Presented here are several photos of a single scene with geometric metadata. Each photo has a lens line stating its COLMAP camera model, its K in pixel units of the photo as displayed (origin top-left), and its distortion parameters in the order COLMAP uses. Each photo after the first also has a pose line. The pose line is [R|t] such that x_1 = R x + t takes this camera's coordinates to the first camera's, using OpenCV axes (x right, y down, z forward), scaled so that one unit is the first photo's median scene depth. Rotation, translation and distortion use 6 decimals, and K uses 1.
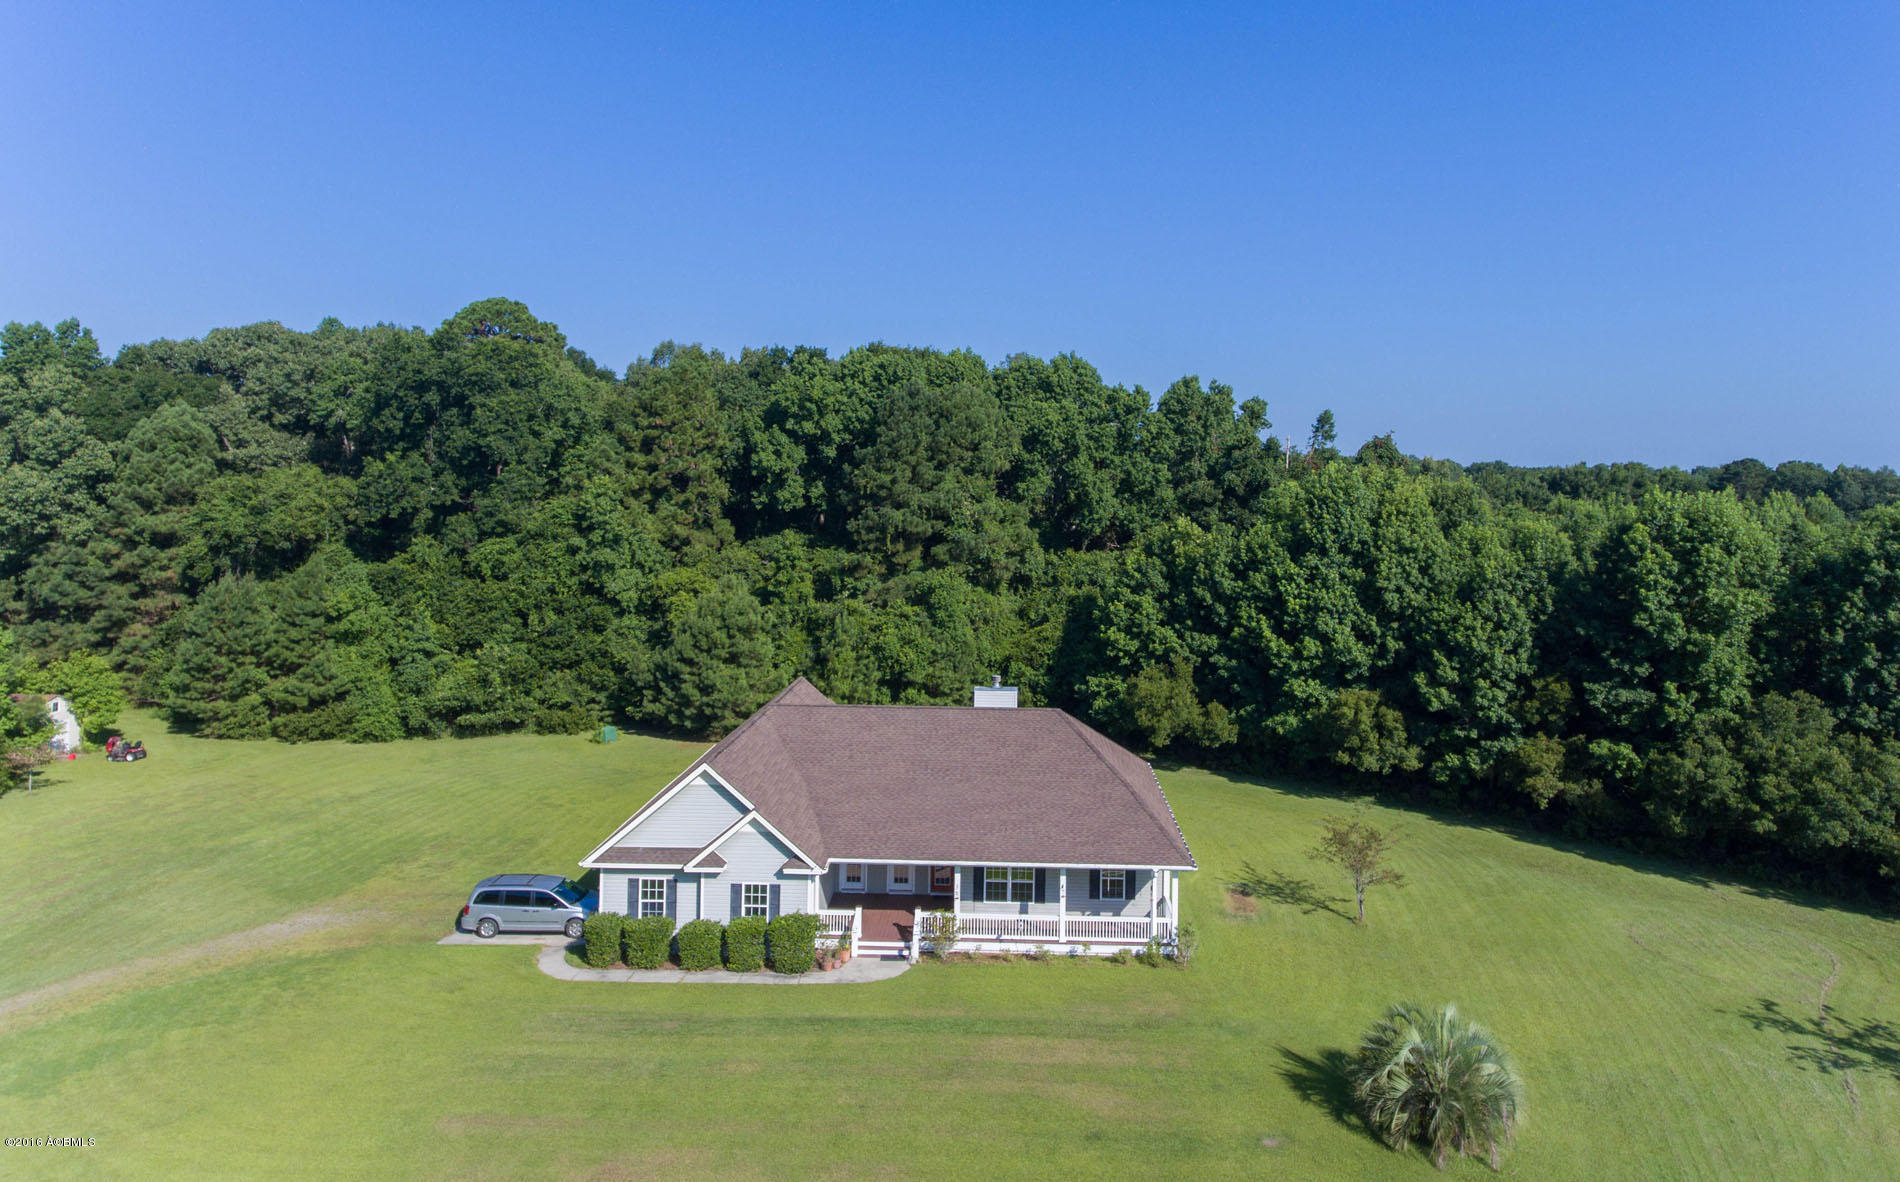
lens RADIAL K [[1131.8, 0, 959.9], [0, 1131.8, 519.5], [0, 0, 1]] dist [0.019172, 0.002142]
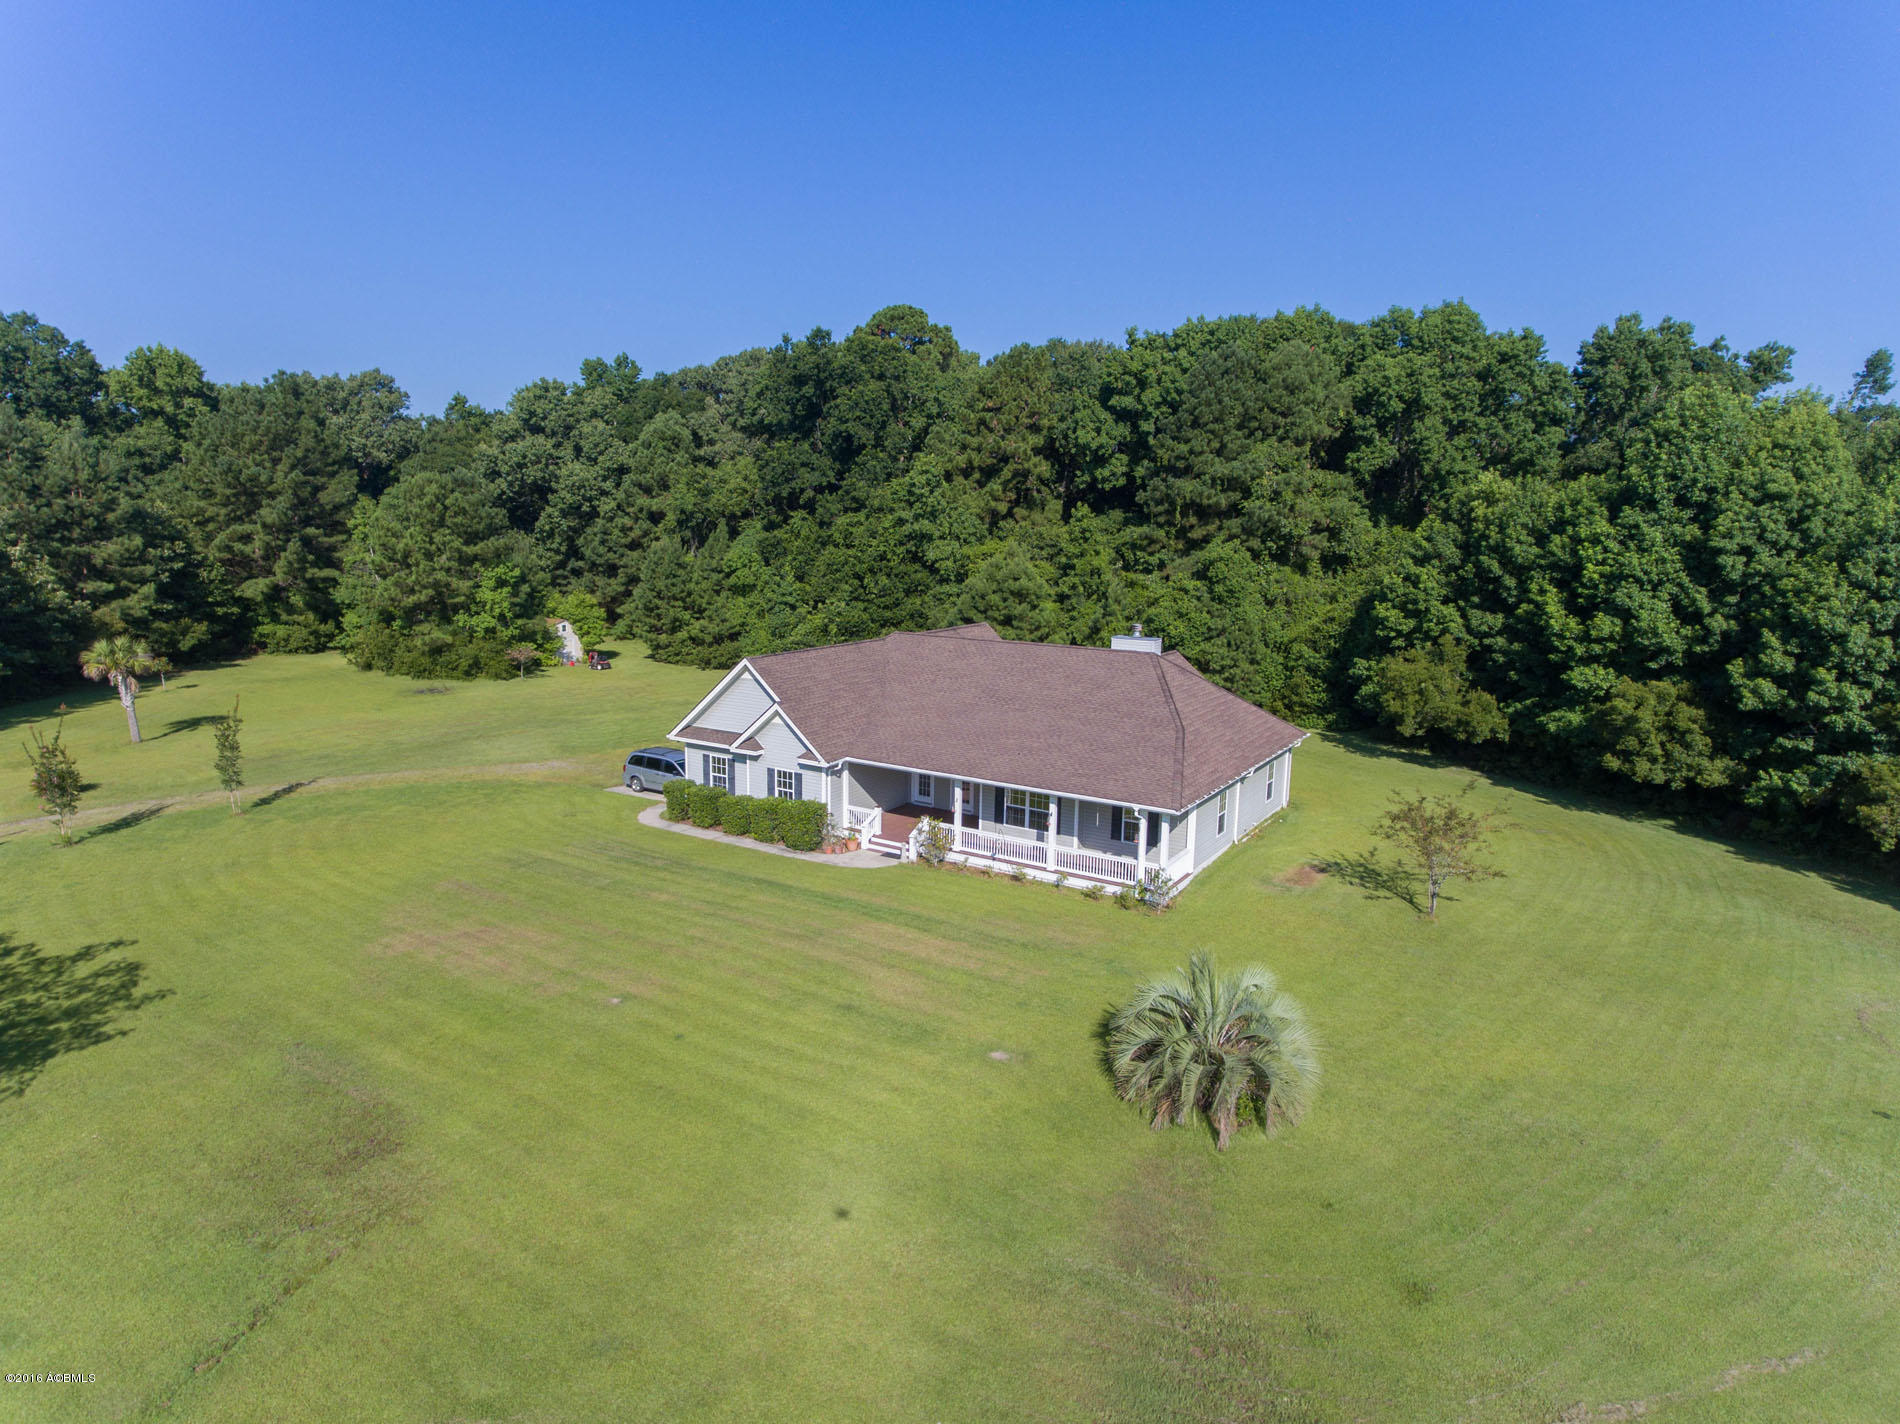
lens RADIAL K [[1044.5, 0, 953.8], [0, 1044.5, 719.4], [0, 0, 1]] dist [0.019359, 0.000645]
pose [[0.862393, 0.092512, -0.497714, 0.260547], [-0.015449, 0.987512, 0.156784, 0.061998], [0.506003, -0.127520, 0.853053, 0.124716]]
